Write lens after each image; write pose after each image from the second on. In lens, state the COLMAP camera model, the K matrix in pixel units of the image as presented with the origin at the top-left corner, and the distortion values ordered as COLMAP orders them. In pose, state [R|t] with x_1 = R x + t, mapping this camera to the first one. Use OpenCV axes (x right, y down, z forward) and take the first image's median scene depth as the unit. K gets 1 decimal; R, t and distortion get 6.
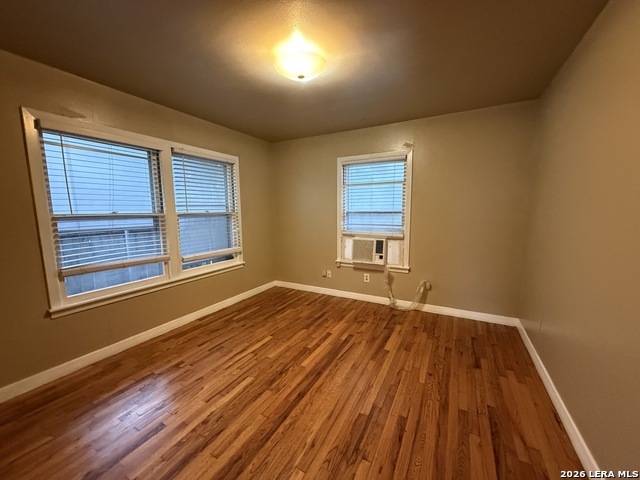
lens RADIAL K [[254.9, 0, 318.2], [0, 254.9, 240.8], [0, 0, 1]] dist [0.000063, 0.000208]
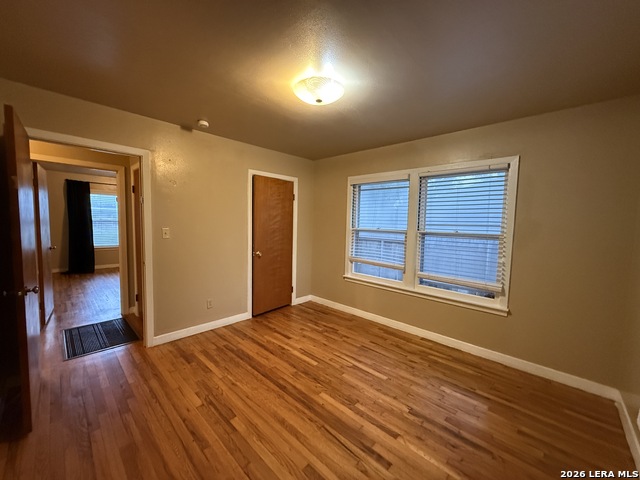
lens RADIAL K [[254.9, 0, 318.2], [0, 254.9, 240.8], [0, 0, 1]] dist [0.000063, 0.000208]
pose [[-0.259627, 0.073081, -0.962940, 0.725605], [-0.141124, 0.983557, 0.112696, -0.153332], [0.955342, 0.165152, -0.245044, 1.010341]]
